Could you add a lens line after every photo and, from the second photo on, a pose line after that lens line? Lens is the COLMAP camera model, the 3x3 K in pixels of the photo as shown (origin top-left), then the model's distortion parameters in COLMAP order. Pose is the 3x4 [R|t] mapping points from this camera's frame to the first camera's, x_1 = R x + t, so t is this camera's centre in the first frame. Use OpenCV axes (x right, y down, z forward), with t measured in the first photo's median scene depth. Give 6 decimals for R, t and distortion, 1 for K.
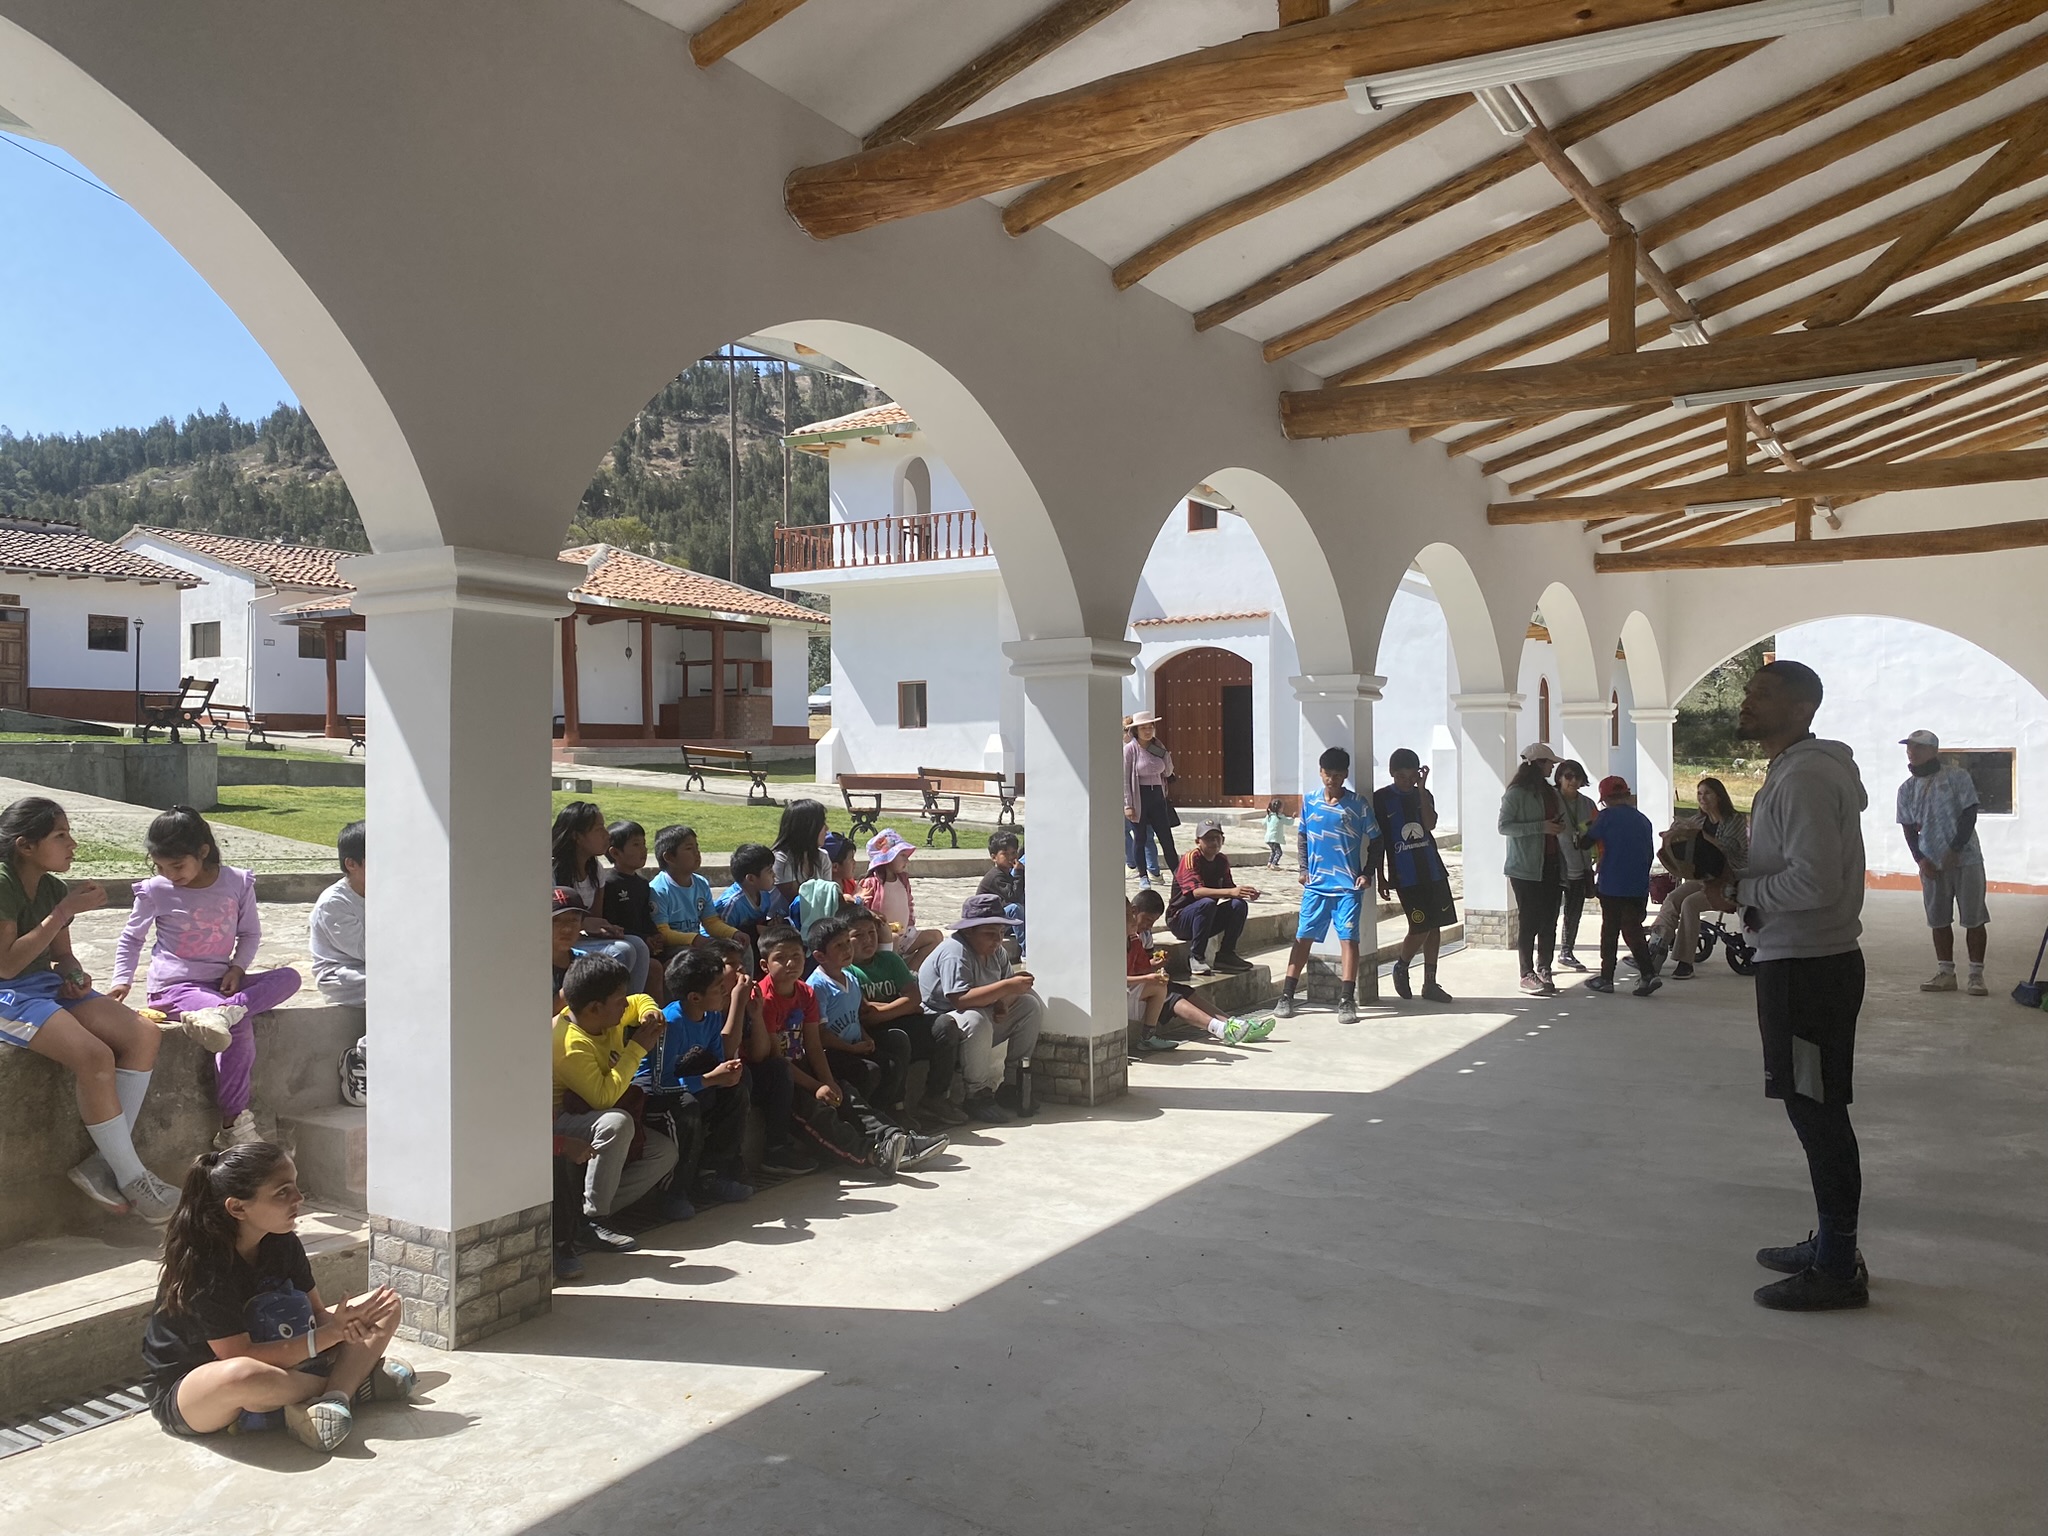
lens RADIAL K [[1572.2, 0, 1025.5], [0, 1572.2, 763.9], [0, 0, 1]] dist [0.018832, -0.020561]
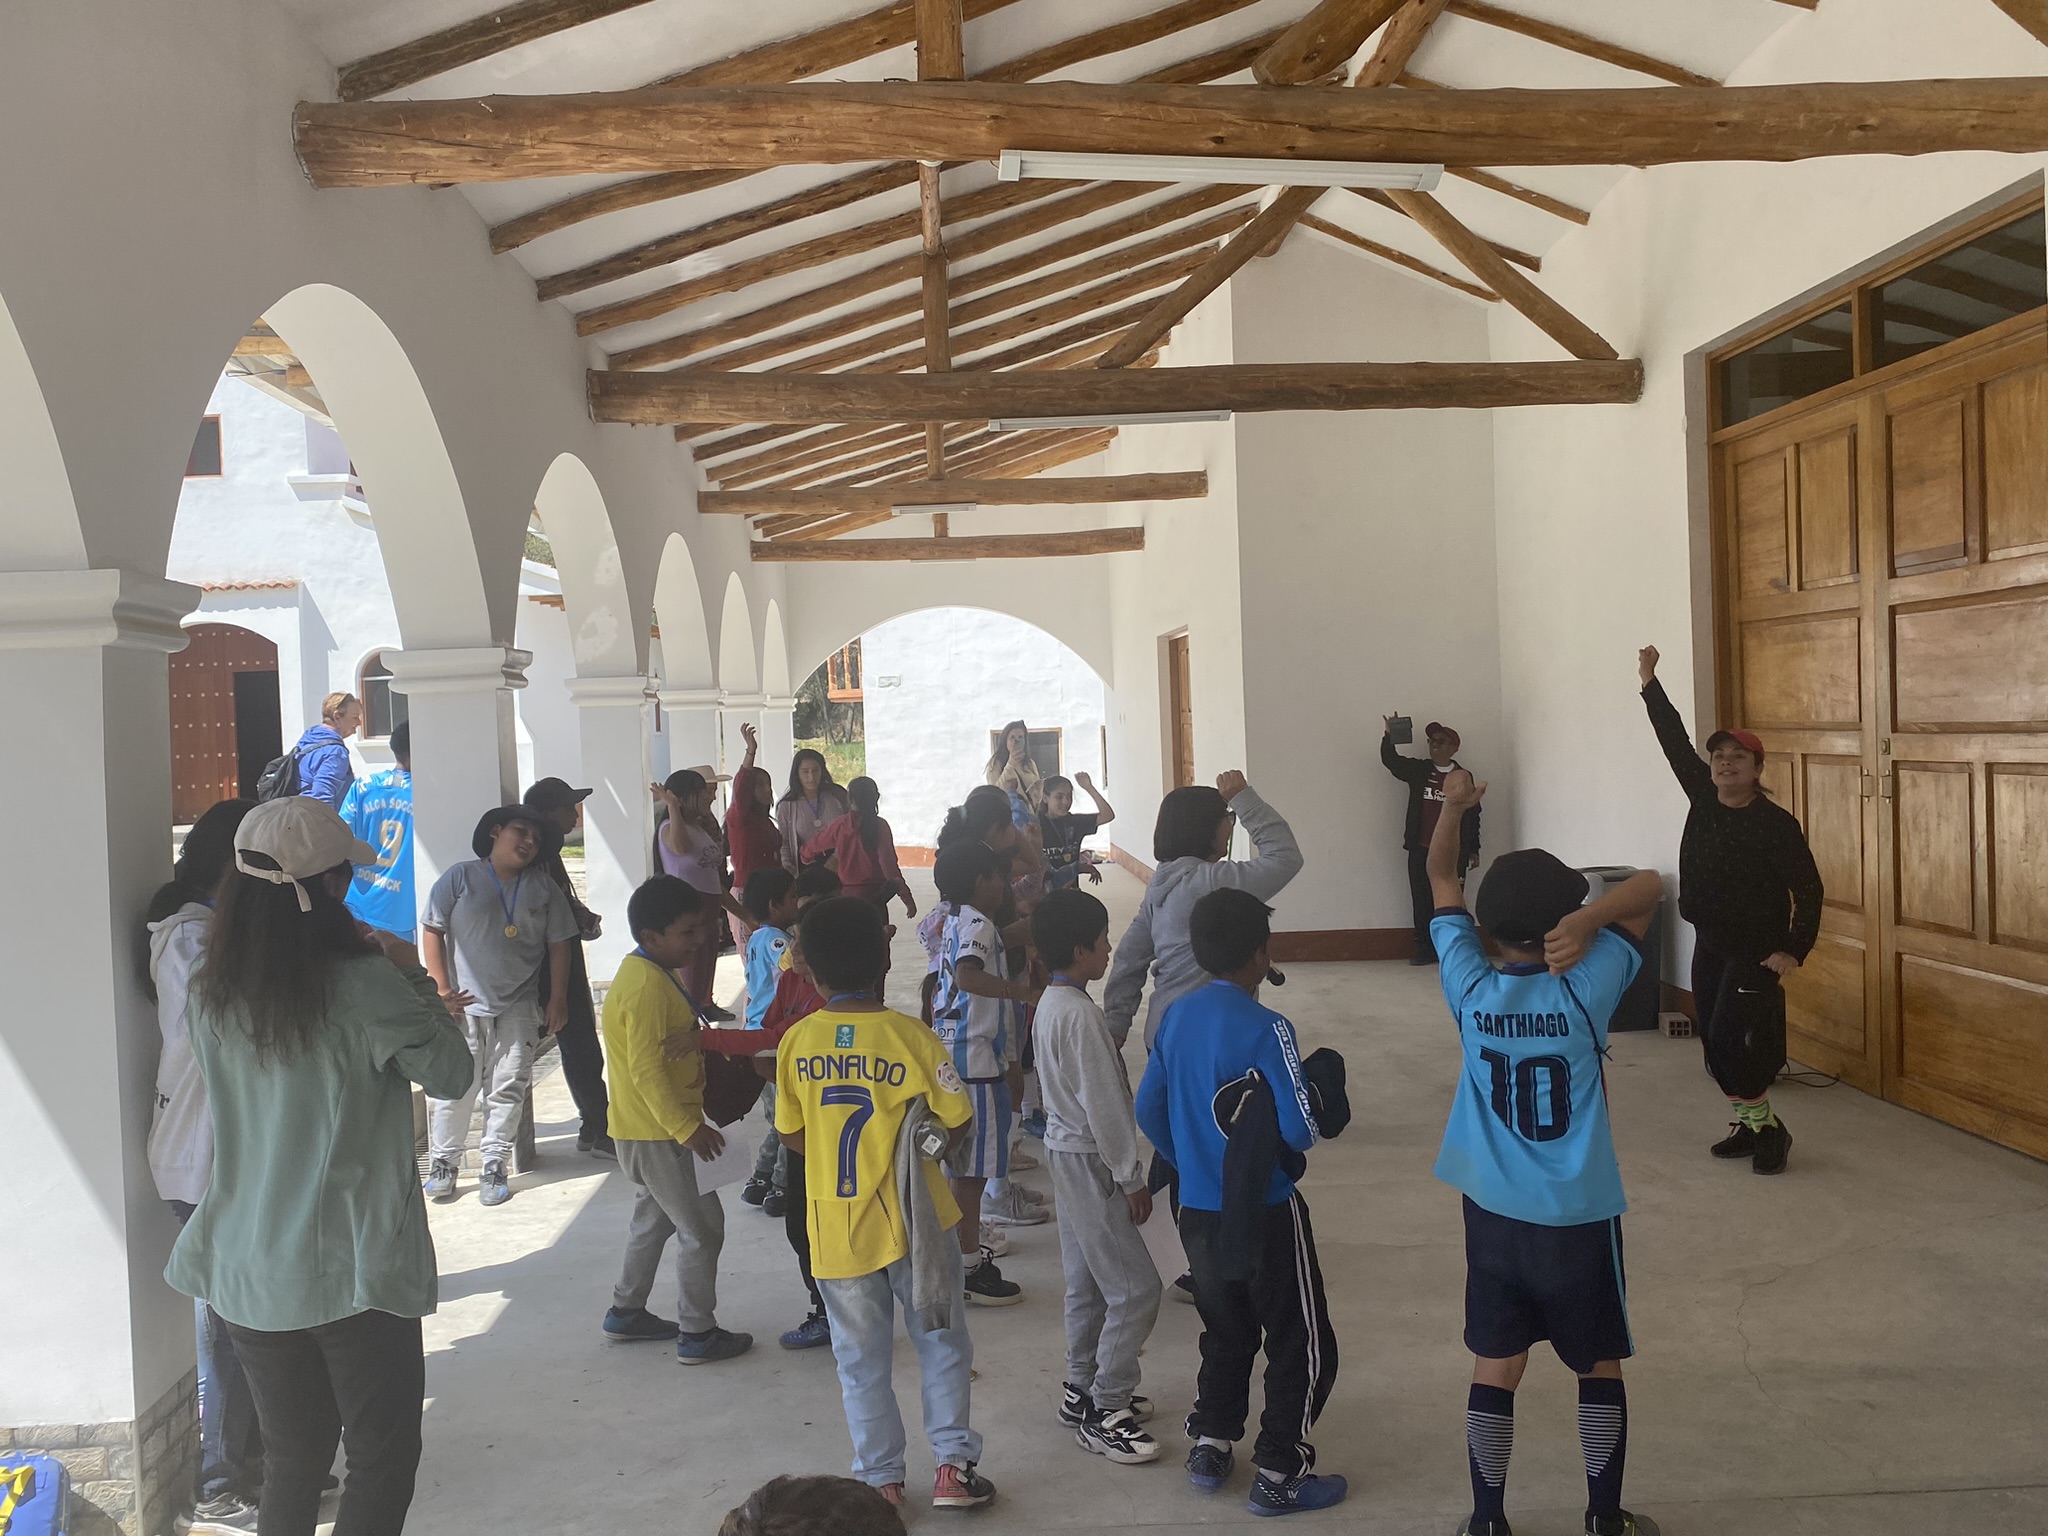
lens RADIAL K [[1816.3, 0, 999.9], [0, 1816.3, 817.9], [0, 0, 1]] dist [0.042297, -0.071123]
pose [[0.819507, -0.052500, 0.570659, -0.287646], [0.029957, 0.998358, 0.048828, -0.024771], [-0.572285, -0.022920, 0.819734, -0.008834]]
